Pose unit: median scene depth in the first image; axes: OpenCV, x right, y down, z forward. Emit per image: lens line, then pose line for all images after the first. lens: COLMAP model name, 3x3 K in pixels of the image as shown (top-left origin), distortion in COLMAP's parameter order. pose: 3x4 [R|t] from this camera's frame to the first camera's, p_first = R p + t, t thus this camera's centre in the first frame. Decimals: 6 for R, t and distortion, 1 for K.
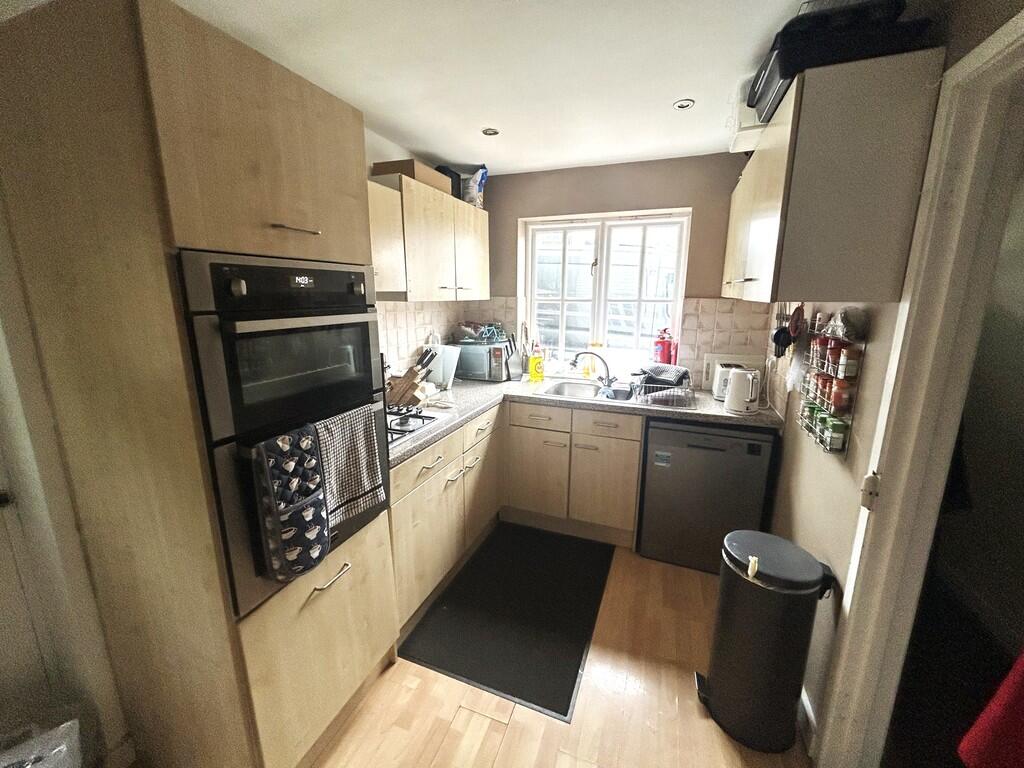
lens RADIAL K [[414.6, 0, 506.8], [0, 414.6, 382.5], [0, 0, 1]] dist [-0.001930, -0.000364]
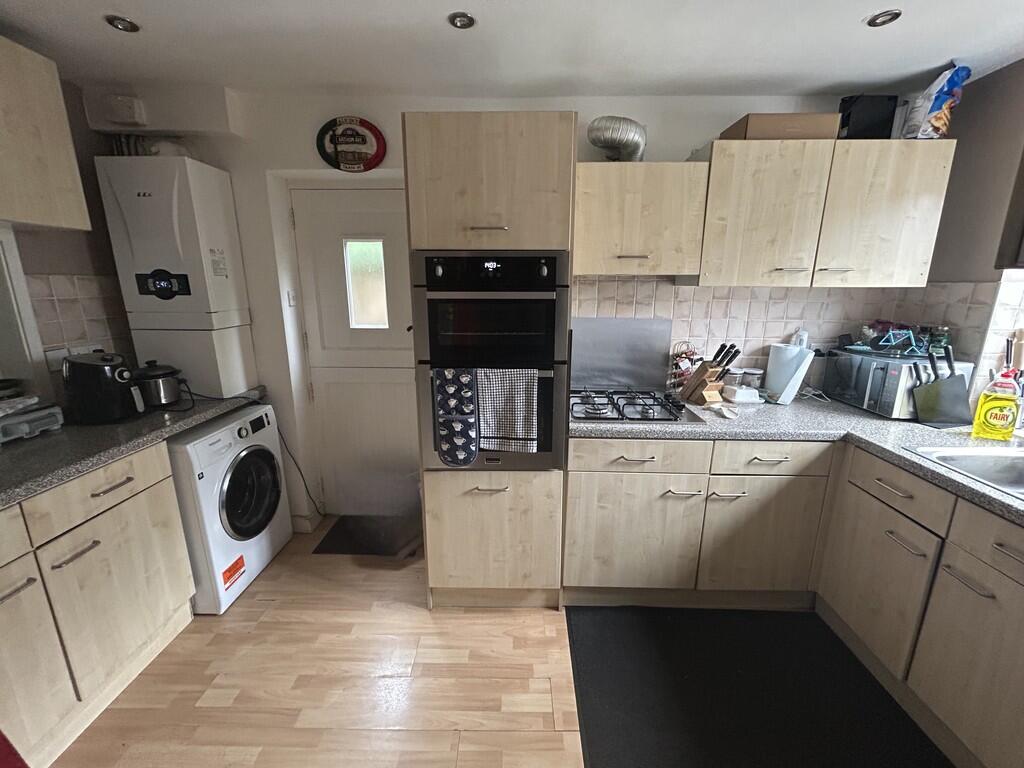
lens RADIAL K [[414.6, 0, 510.2], [0, 414.6, 382.6], [0, 0, 1]] dist [-0.001930, -0.000364]
pose [[0.347217, 0.216219, -0.912518, 0.660560], [-0.199702, 0.967786, 0.153328, -0.070058], [0.916275, 0.128993, 0.379211, 0.442860]]
